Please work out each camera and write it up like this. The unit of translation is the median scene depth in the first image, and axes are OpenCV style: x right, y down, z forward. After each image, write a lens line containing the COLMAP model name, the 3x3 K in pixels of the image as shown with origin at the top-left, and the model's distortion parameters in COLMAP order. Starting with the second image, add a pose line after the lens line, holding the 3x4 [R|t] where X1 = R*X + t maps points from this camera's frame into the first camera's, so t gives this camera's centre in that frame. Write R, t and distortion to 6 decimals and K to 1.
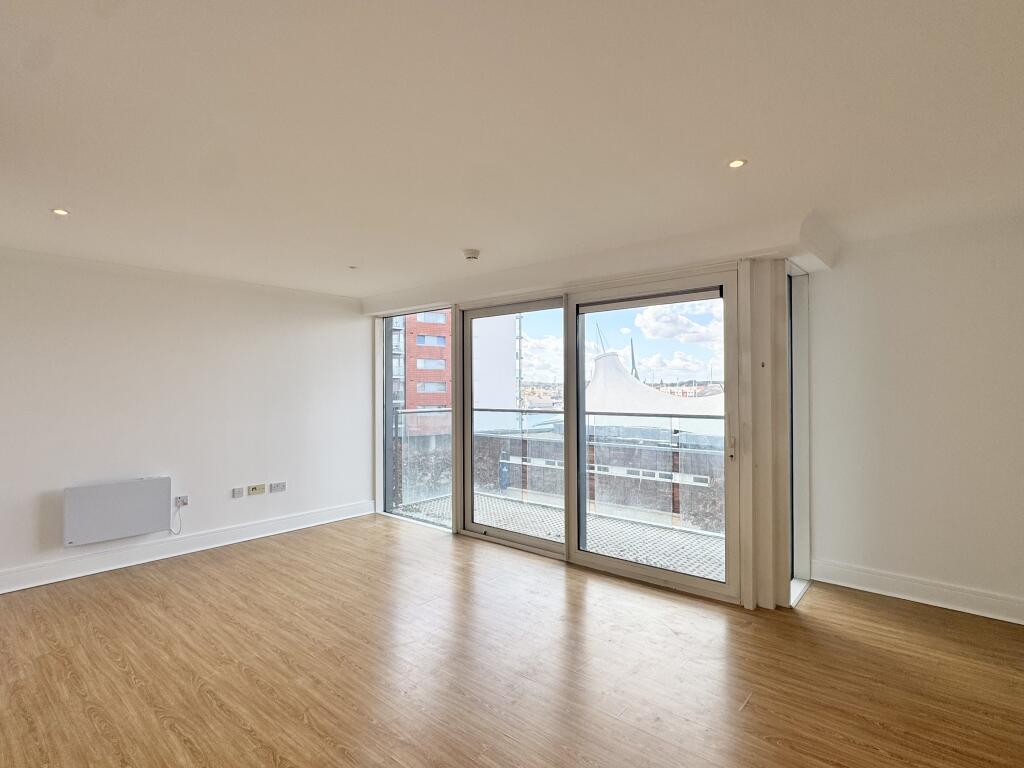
lens RADIAL K [[521.0, 0, 512.0], [0, 521.0, 384.0], [0, 0, 1]] dist [-0.000193, -0.000084]
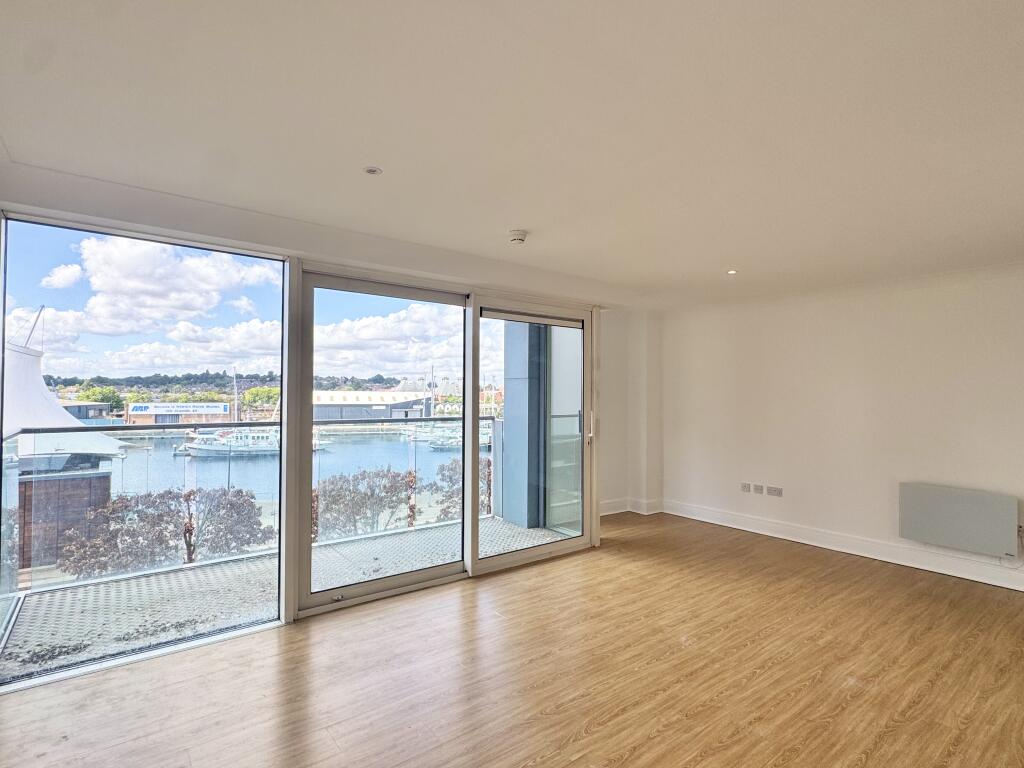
lens RADIAL K [[521.0, 0, 512.0], [0, 521.0, 384.0], [0, 0, 1]] dist [-0.000193, -0.000084]
pose [[0.206037, 0.024599, 0.978235, -0.808807], [-0.017105, 0.999622, -0.021535, 0.011323], [-0.978395, -0.012296, 0.206380, 0.738324]]
